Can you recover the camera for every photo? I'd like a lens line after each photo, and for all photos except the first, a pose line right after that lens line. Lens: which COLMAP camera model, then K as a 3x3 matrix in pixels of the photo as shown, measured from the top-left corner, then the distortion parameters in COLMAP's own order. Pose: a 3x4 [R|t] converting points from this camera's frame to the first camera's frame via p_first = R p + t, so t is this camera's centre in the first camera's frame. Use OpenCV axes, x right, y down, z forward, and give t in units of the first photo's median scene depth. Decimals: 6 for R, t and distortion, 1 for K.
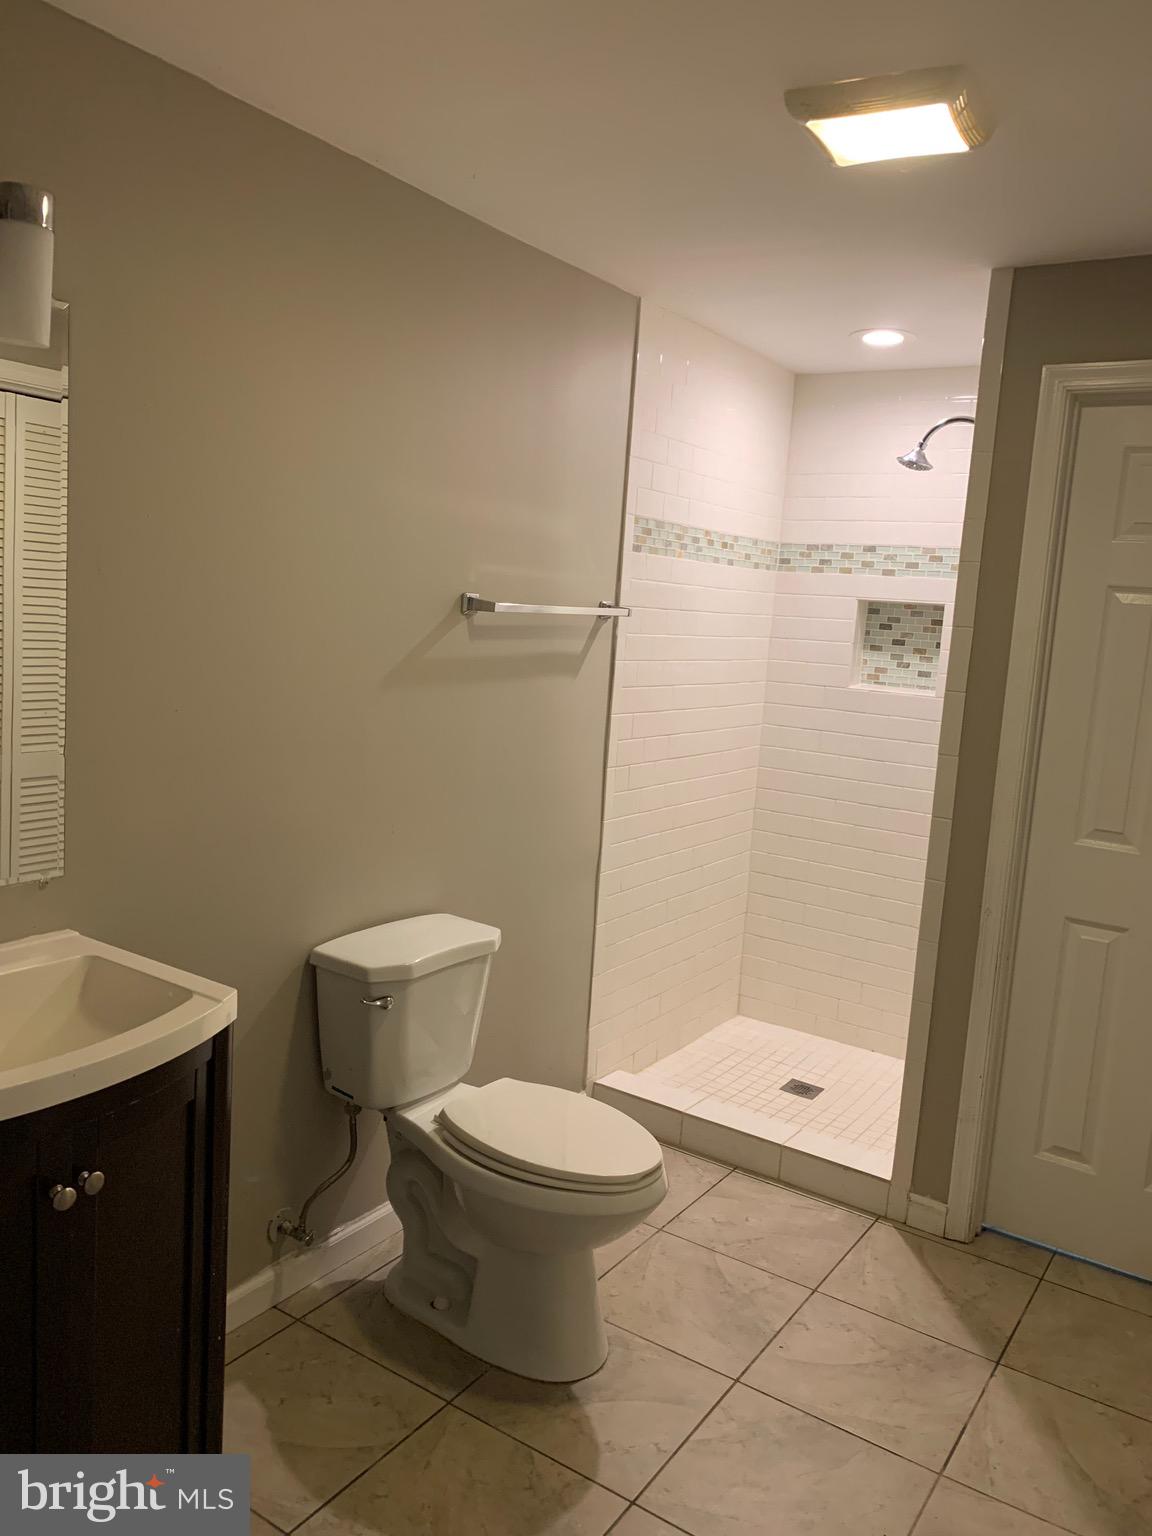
lens RADIAL K [[1162.1, 0, 576.0], [0, 1162.1, 768.0], [0, 0, 1]] dist [-0.116964, 0.060562]
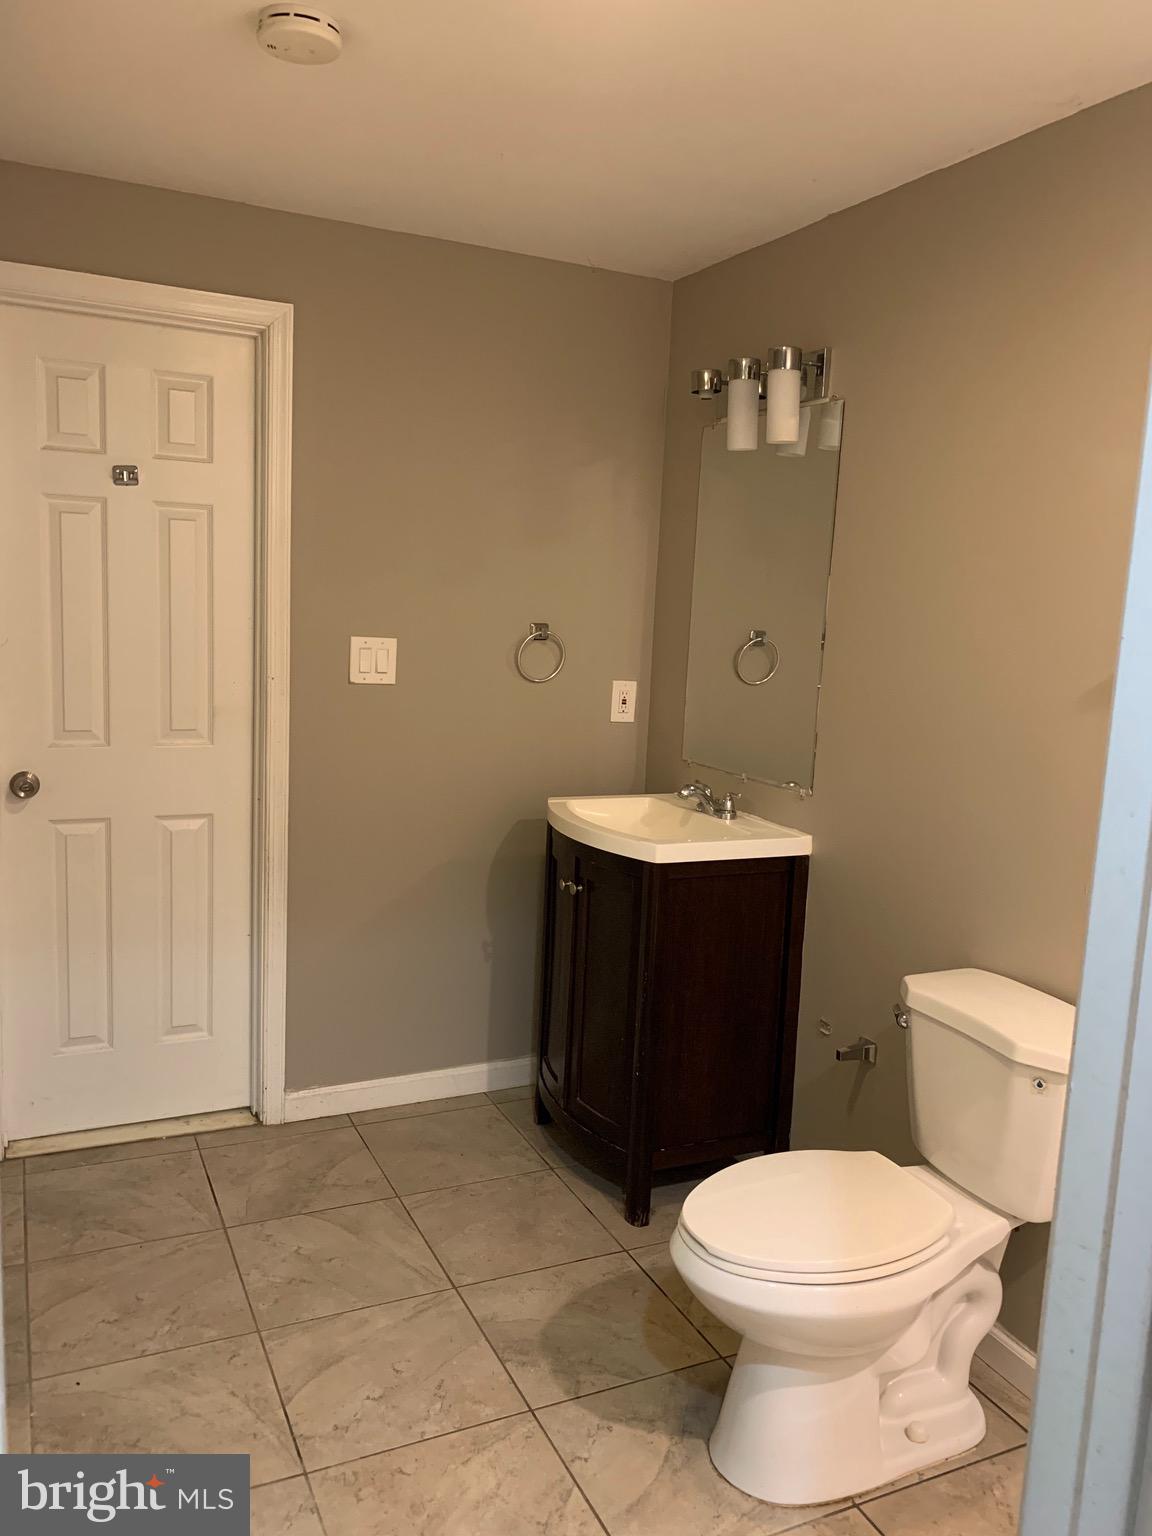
lens RADIAL K [[1184.7, 0, 573.9], [0, 1184.7, 761.6], [0, 0, 1]] dist [0.058041, -0.094830]
pose [[-0.509625, 0.048458, -0.859031, 0.950539], [-0.206657, 0.962292, 0.176883, -0.144178], [0.835210, 0.267669, -0.480394, 1.372261]]
